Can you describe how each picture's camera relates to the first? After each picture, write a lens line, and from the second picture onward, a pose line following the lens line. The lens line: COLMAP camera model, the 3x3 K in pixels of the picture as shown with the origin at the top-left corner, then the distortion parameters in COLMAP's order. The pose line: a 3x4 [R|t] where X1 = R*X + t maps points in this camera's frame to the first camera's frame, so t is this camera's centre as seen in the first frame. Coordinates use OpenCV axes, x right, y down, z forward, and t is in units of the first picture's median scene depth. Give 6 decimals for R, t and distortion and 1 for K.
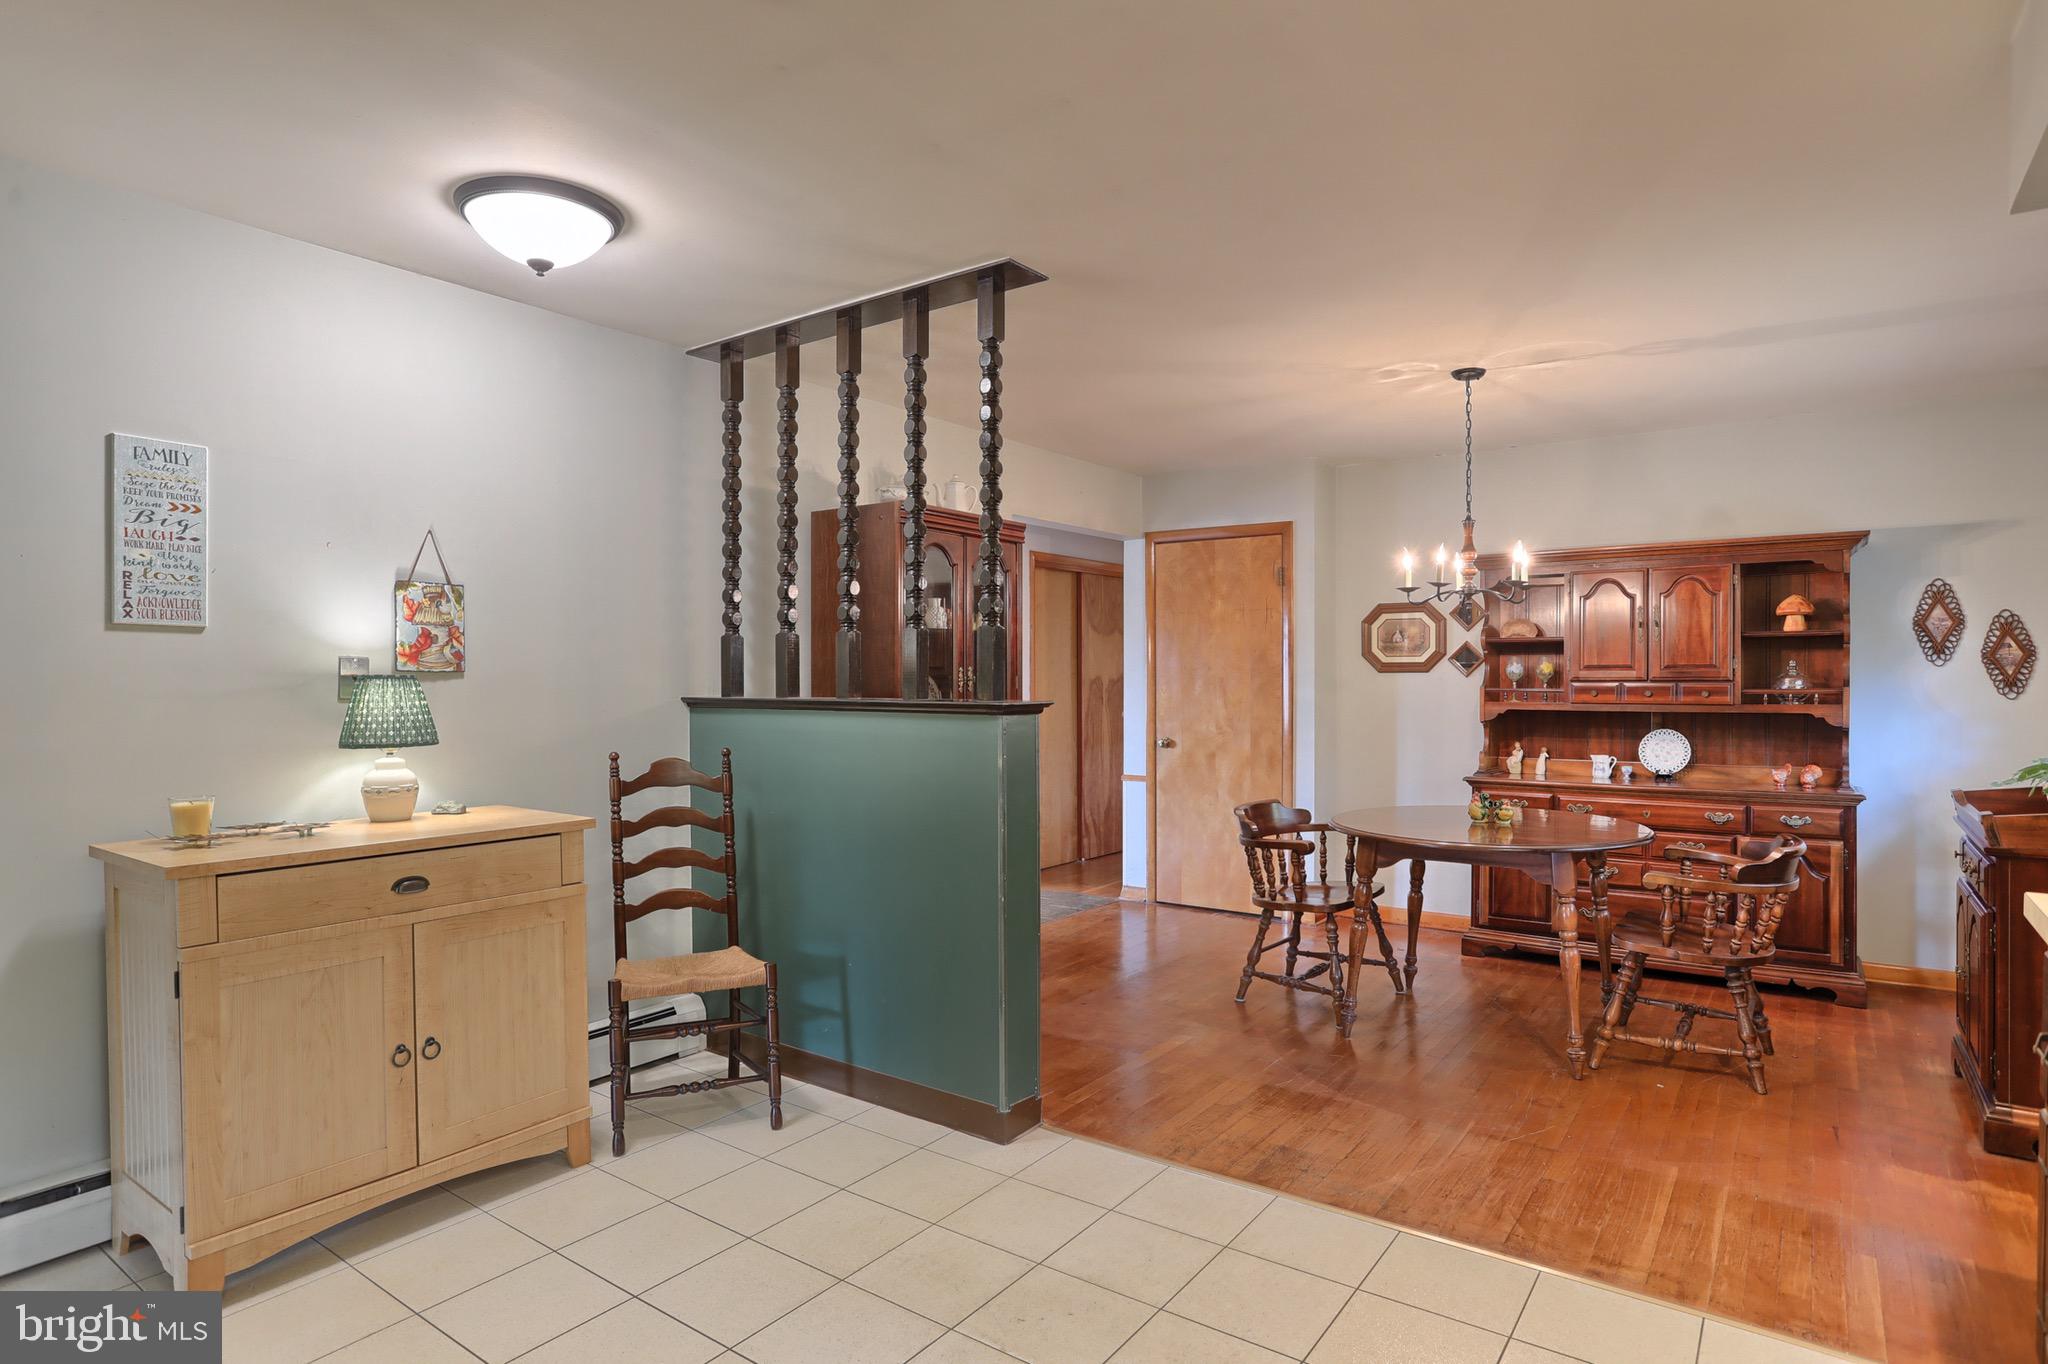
lens RADIAL K [[1115.4, 0, 1014.6], [0, 1115.4, 680.3], [0, 0, 1]] dist [-0.062131, 0.033195]
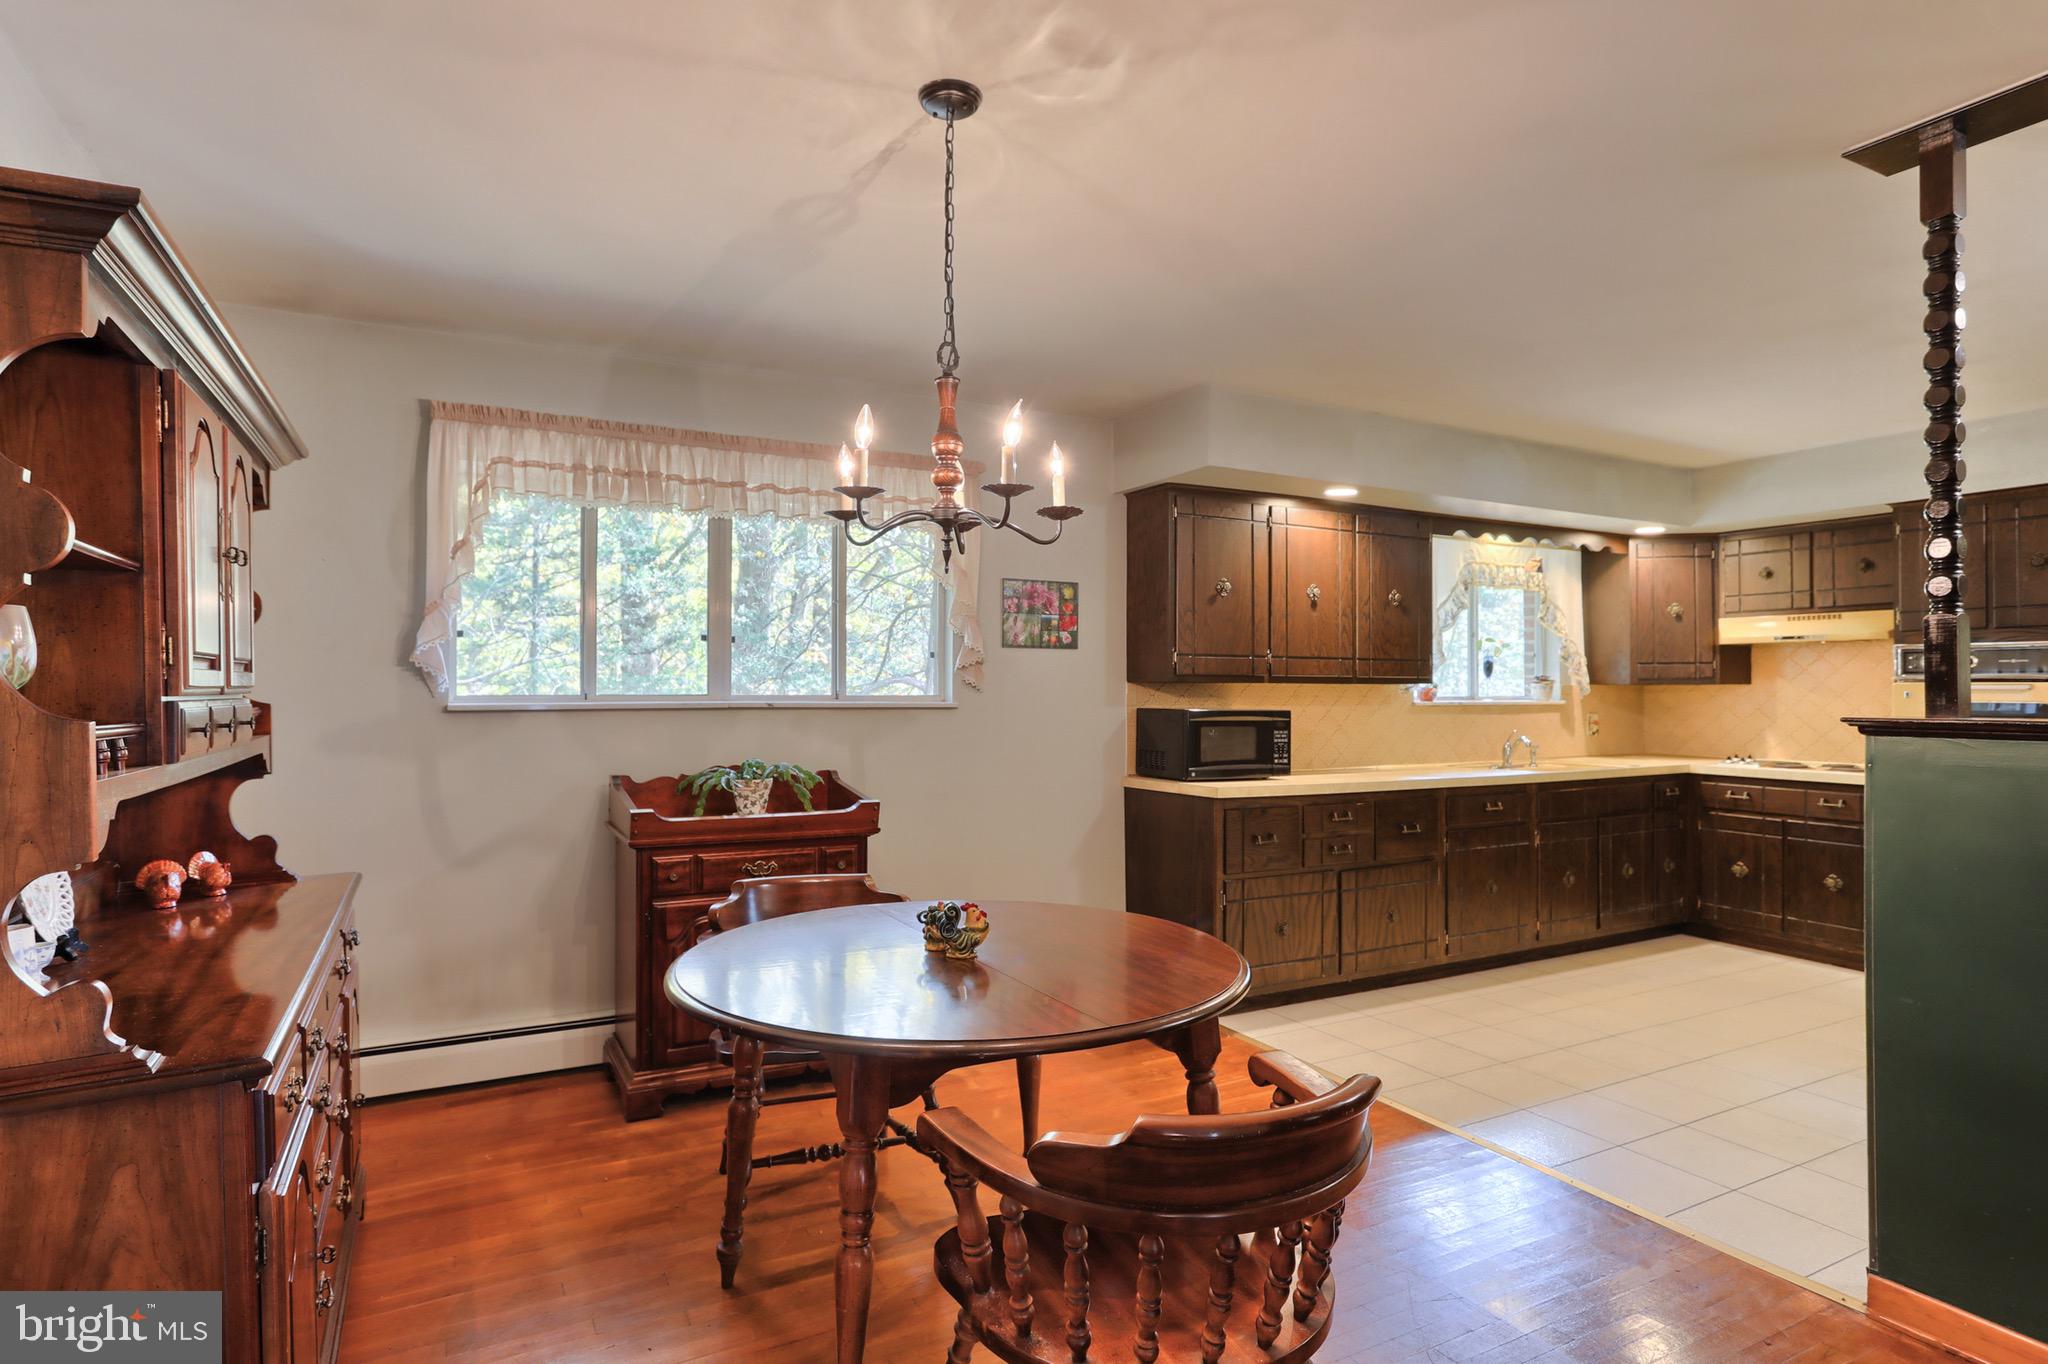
lens RADIAL K [[1044.9, 0, 1011.4], [0, 1044.9, 674.9], [0, 0, 1]] dist [-0.046423, 0.028893]
pose [[-0.890217, 0.004538, 0.455514, 0.238682], [0.002158, 0.999981, -0.005744, -0.009238], [-0.455532, -0.004130, -0.890210, 2.017448]]
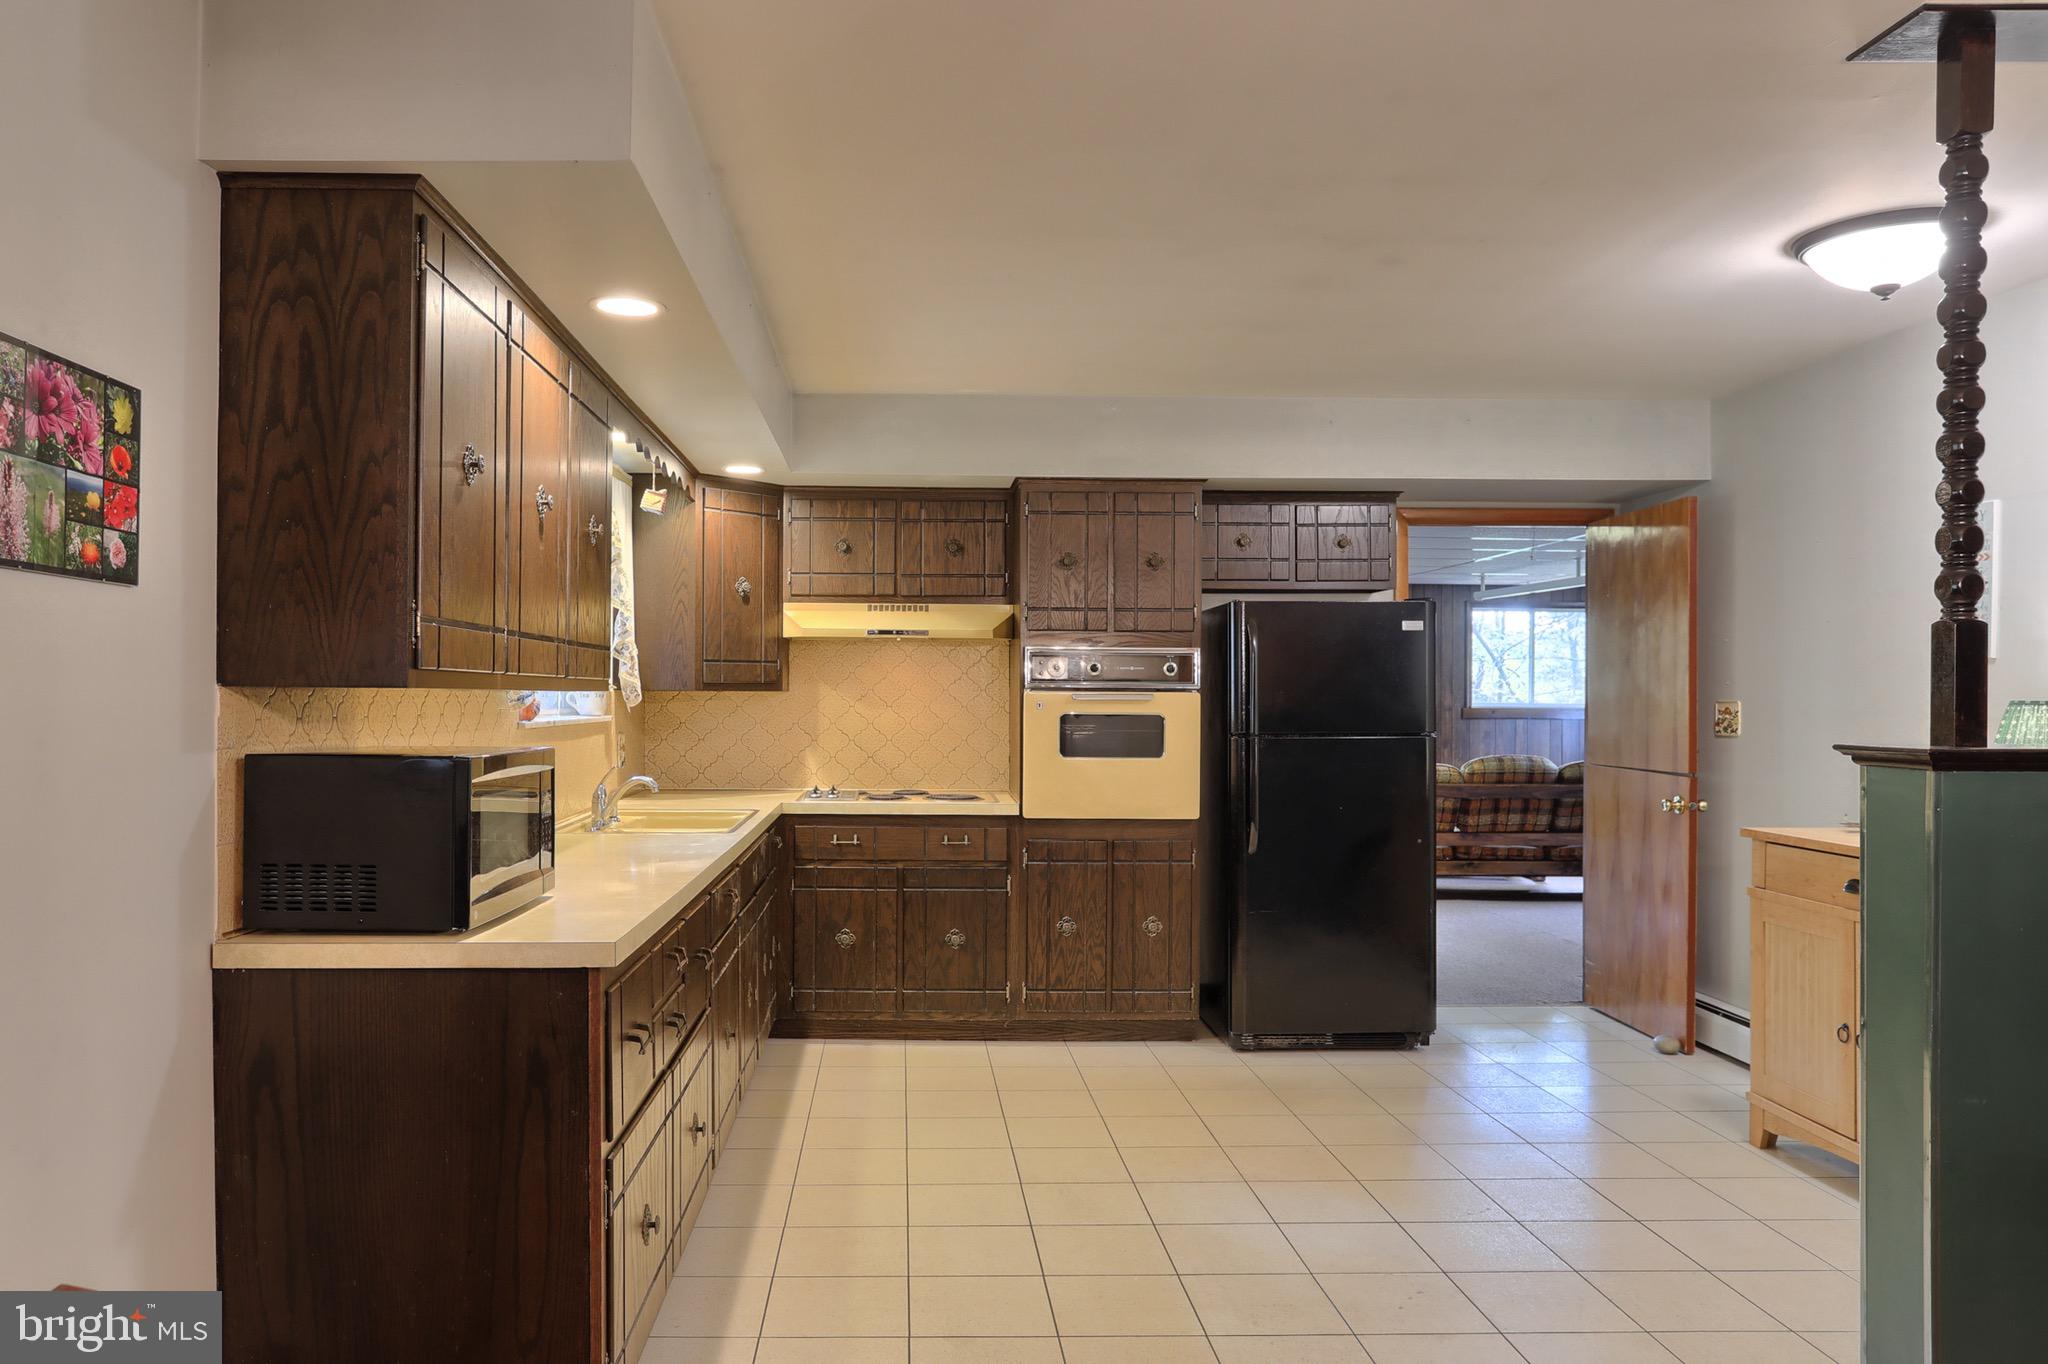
lens RADIAL K [[1422.7, 0, 922.4], [0, 1422.7, 695.5], [0, 0, 1]] dist [-0.037356, 0.001938]
pose [[-0.800527, -0.002772, -0.599290, 0.956742], [-0.009035, 0.999931, 0.007443, -0.010555], [0.599229, 0.011373, -0.800497, 1.396661]]
